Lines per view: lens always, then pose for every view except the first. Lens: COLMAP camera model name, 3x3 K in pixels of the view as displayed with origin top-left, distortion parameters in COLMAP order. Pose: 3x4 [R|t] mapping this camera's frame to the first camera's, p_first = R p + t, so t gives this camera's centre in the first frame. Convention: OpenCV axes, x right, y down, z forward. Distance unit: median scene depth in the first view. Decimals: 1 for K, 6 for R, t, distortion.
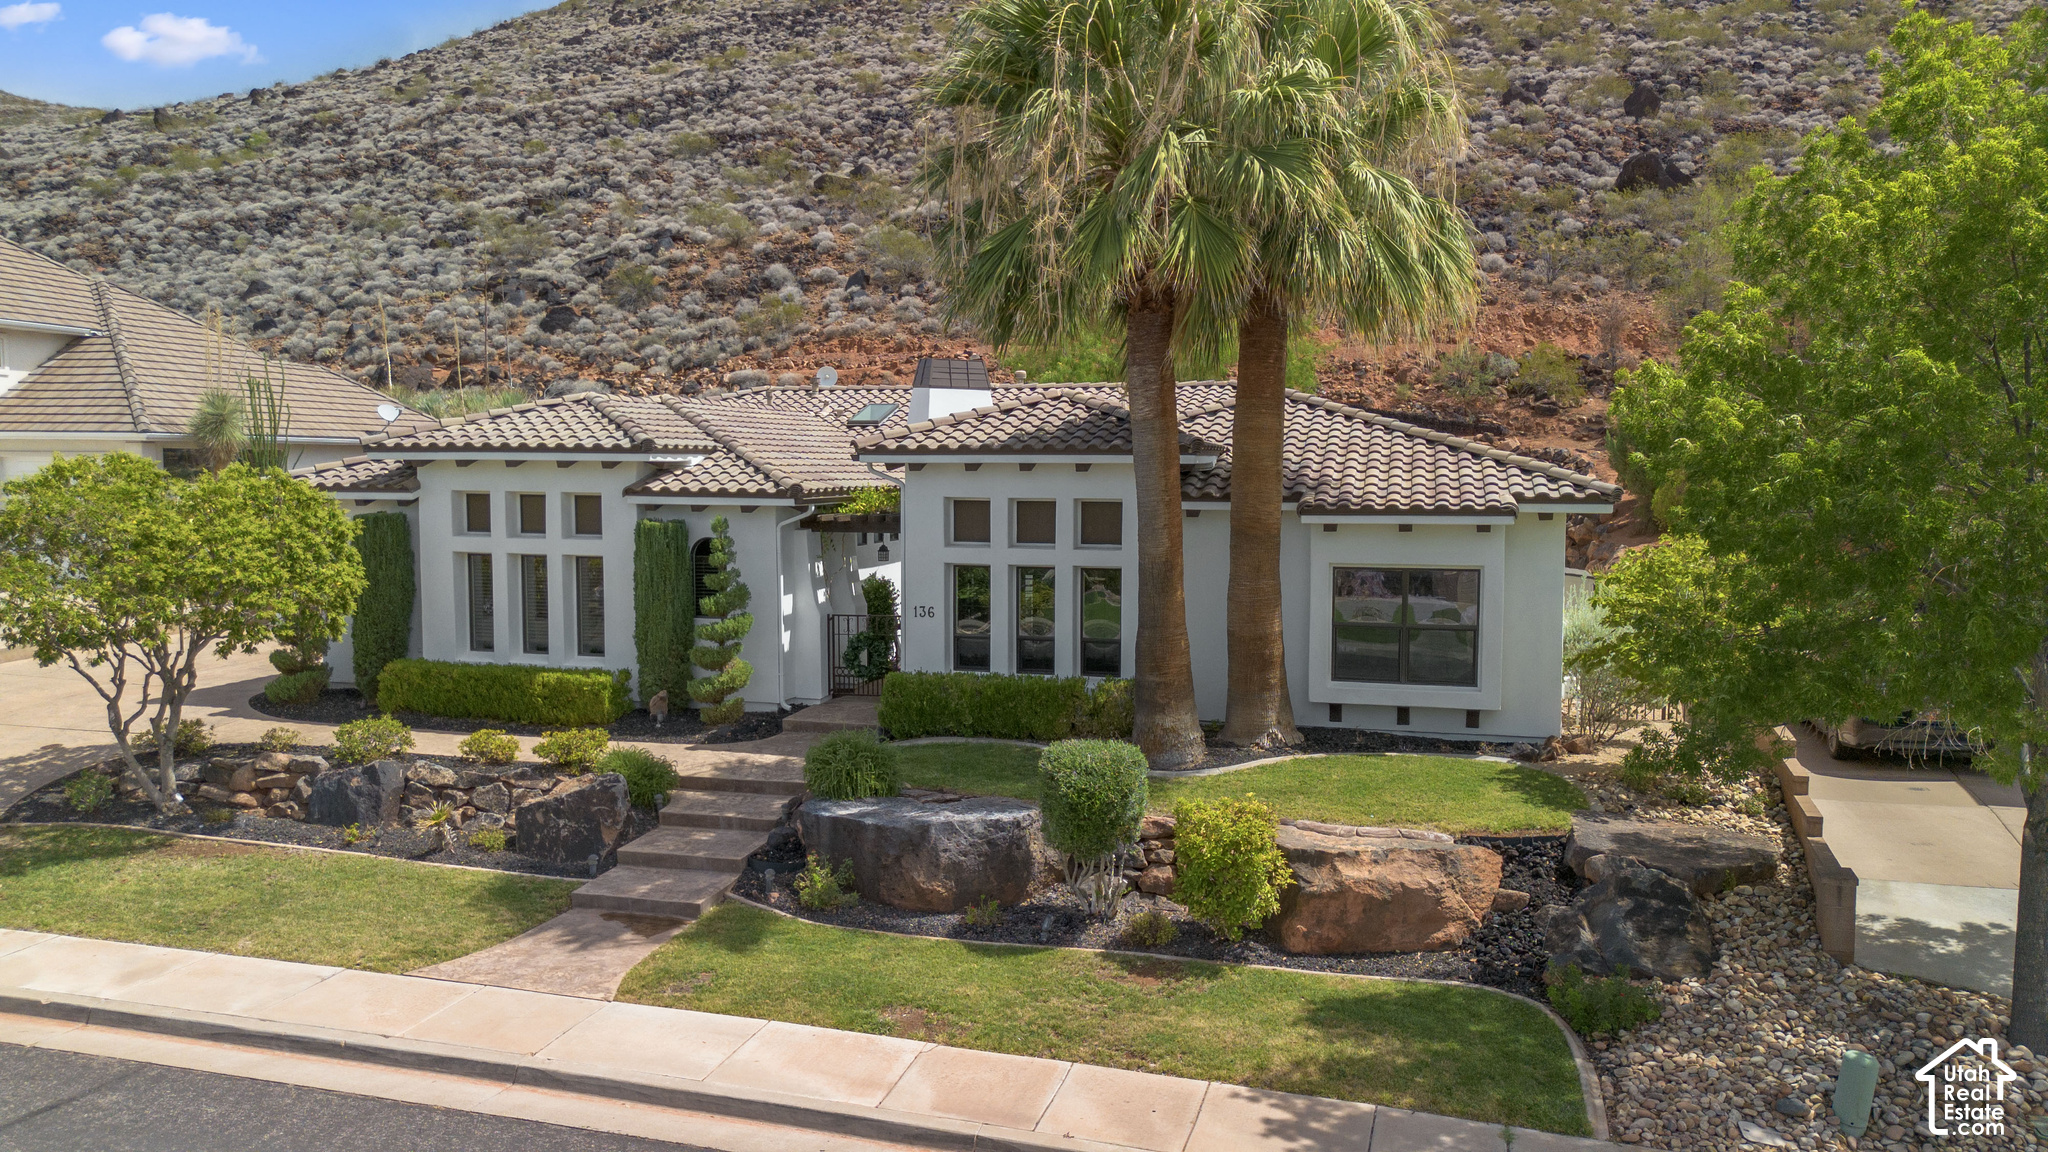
lens RADIAL K [[1441.2, 0, 1024.0], [0, 1441.2, 576.0], [0, 0, 1]] dist [0.065488, -0.075417]
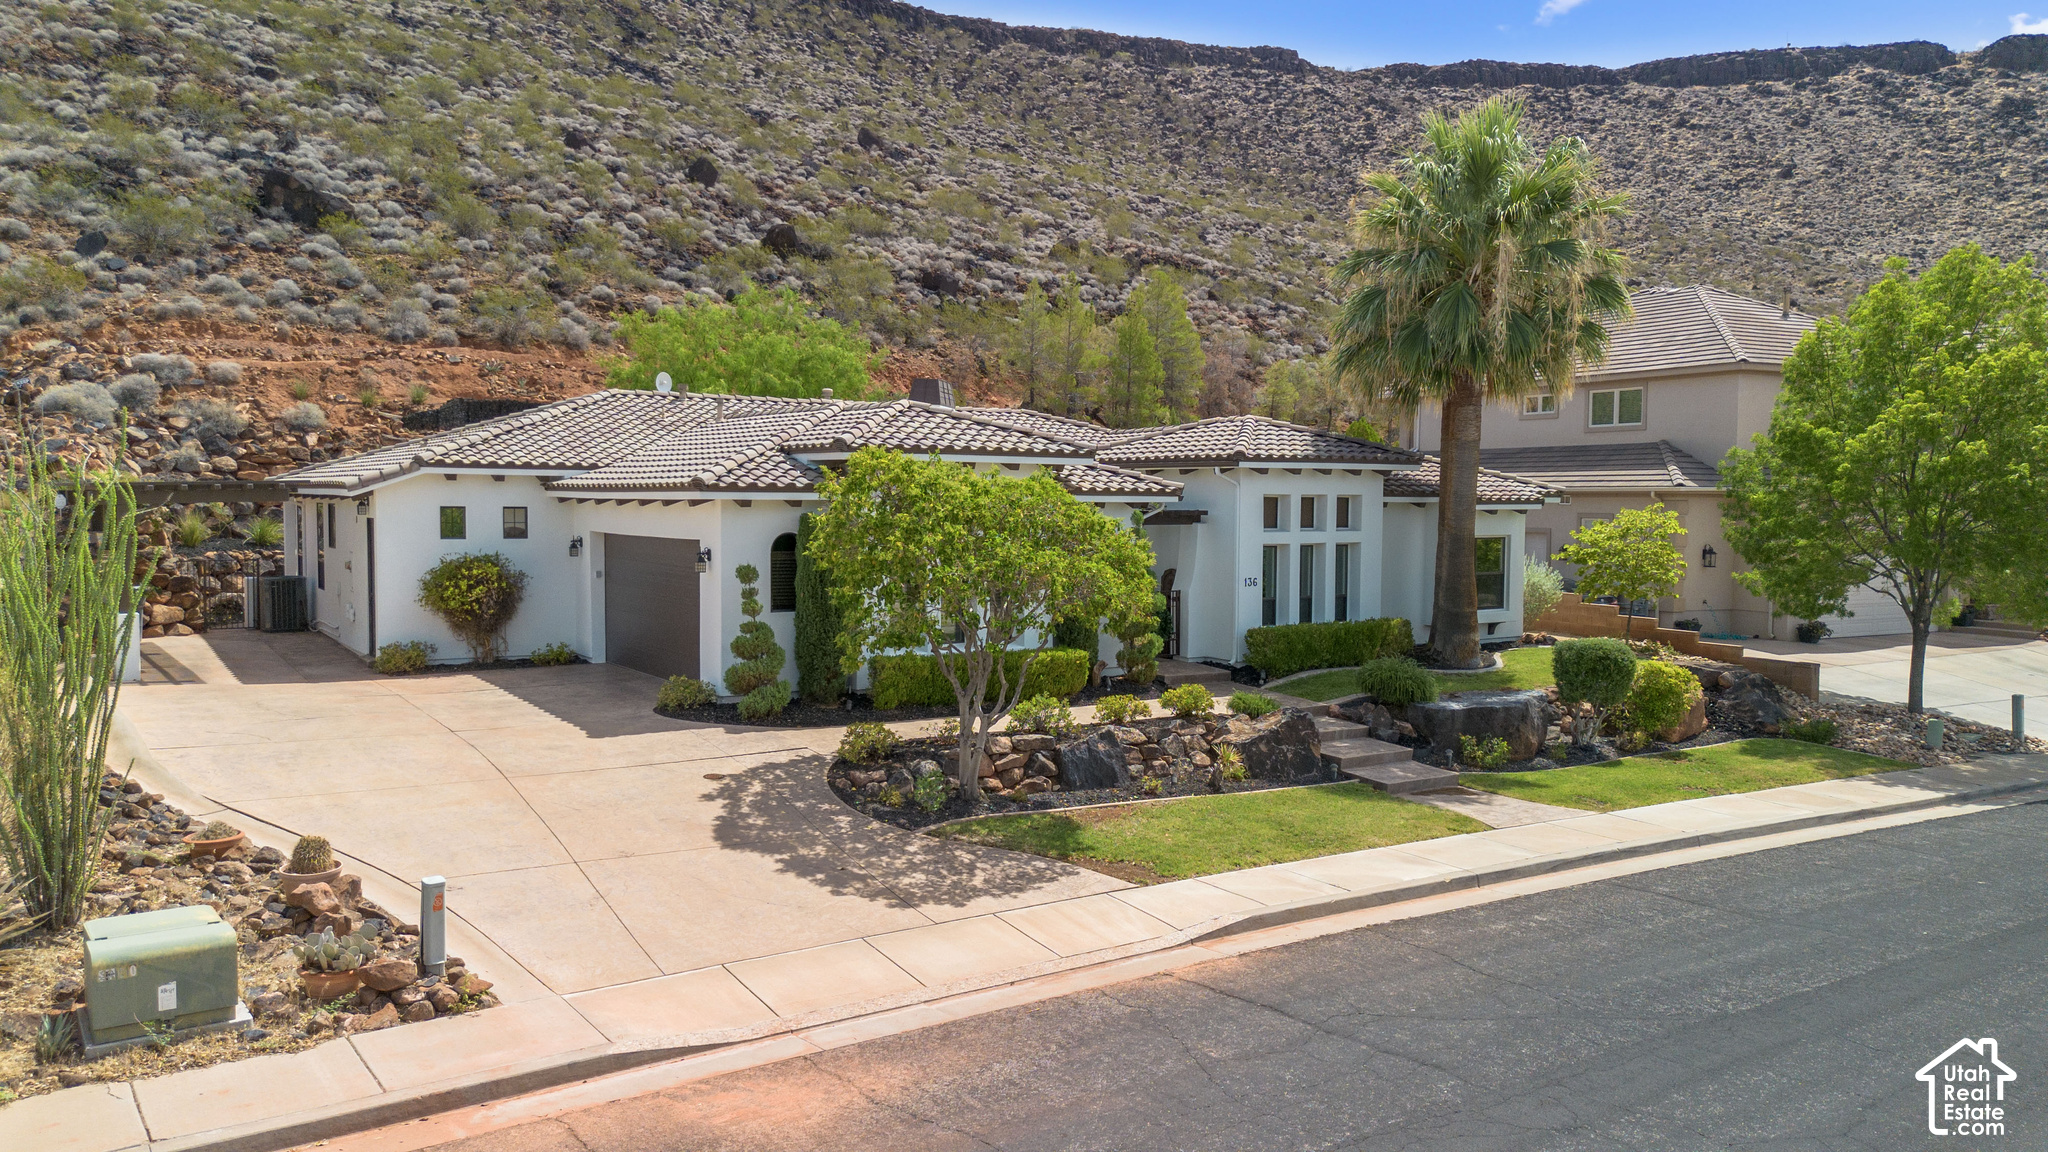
lens RADIAL K [[1441.2, 0, 1024.0], [0, 1441.2, 576.0], [0, 0, 1]] dist [0.065488, -0.075417]
pose [[0.613875, -0.052341, 0.787666, -1.404624], [0.046998, 0.998453, 0.029720, -0.034003], [-0.788003, 0.018775, 0.615386, 0.375601]]
